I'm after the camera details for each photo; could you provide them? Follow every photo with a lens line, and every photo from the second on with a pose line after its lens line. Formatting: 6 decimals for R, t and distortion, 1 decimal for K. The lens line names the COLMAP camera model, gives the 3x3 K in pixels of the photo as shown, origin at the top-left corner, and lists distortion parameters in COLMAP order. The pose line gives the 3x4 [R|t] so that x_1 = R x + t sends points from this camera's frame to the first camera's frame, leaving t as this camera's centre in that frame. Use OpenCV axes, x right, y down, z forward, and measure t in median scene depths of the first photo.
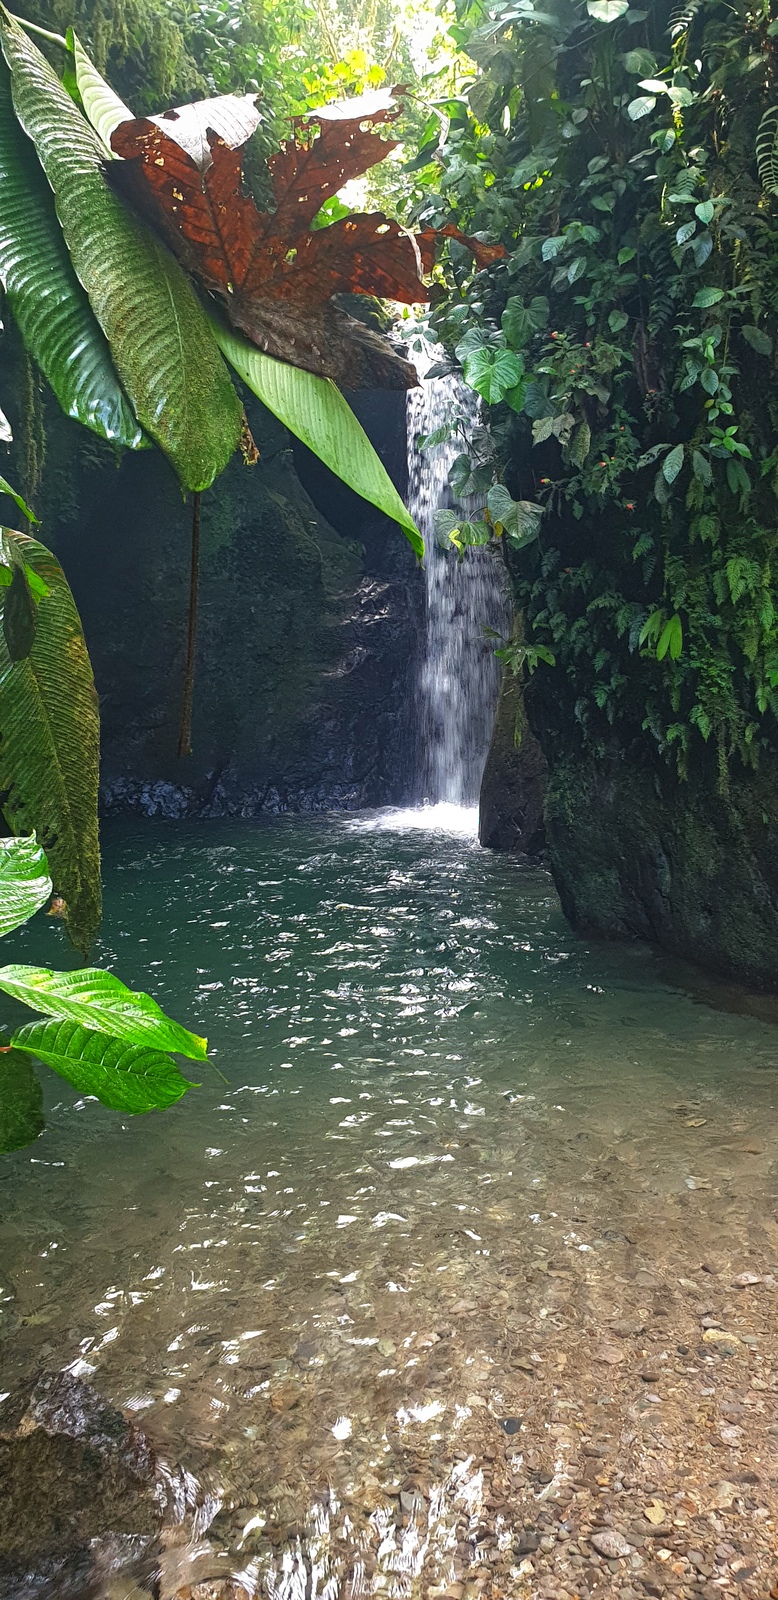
lens RADIAL K [[1418.8, 0, 389.0], [0, 1418.8, 800.0], [0, 0, 1]] dist [0.311152, -0.721204]
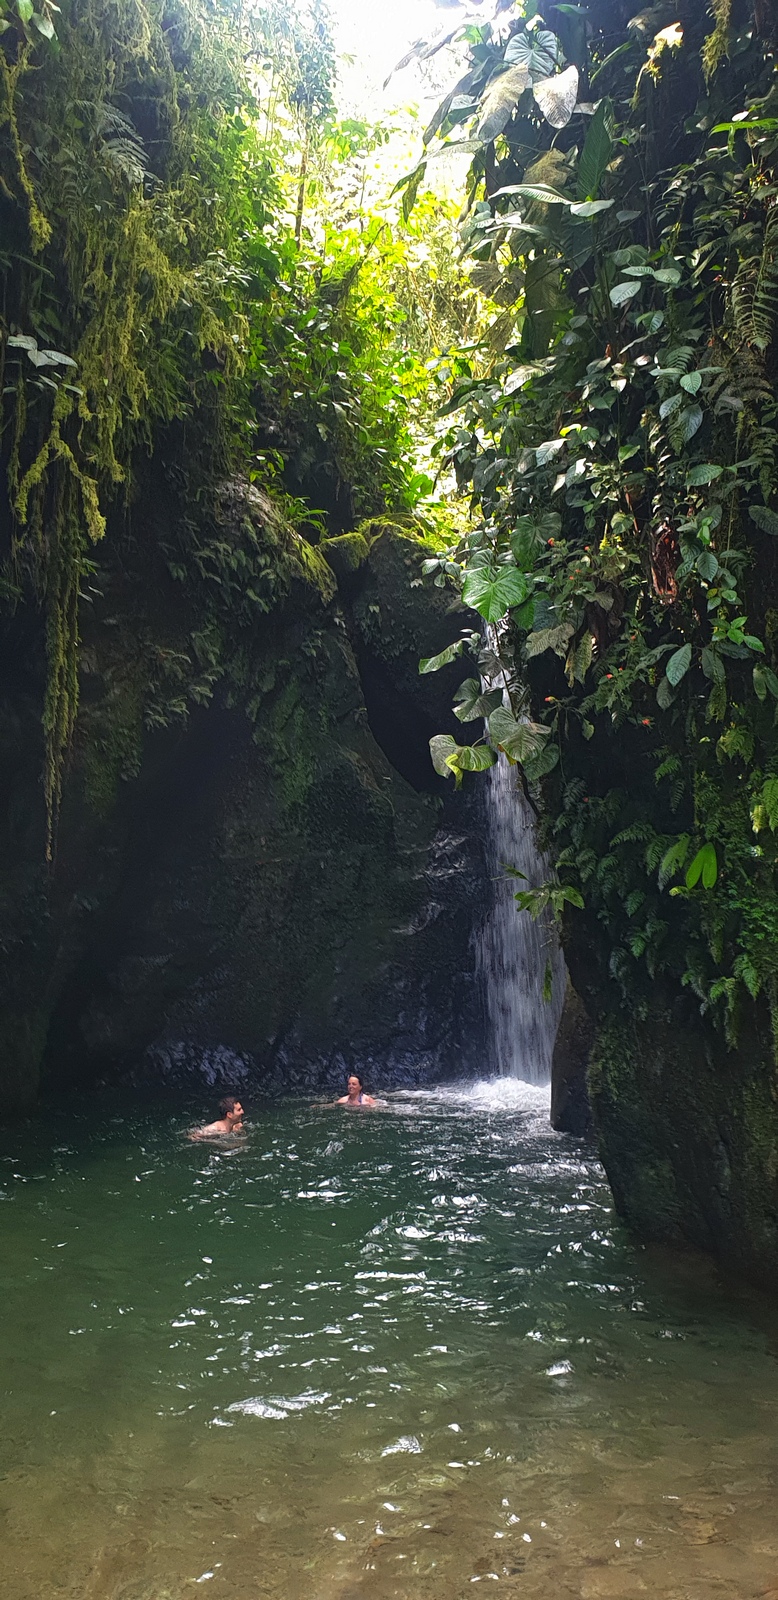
lens RADIAL K [[1359.9, 0, 345.6], [0, 1359.9, 793.7], [0, 0, 1]] dist [0.331793, -1.335558]
pose [[0.988901, -0.017450, -0.147546, 0.100852], [-0.012076, 0.980353, -0.196879, 0.001859], [0.148083, 0.196475, 0.969262, 0.170598]]
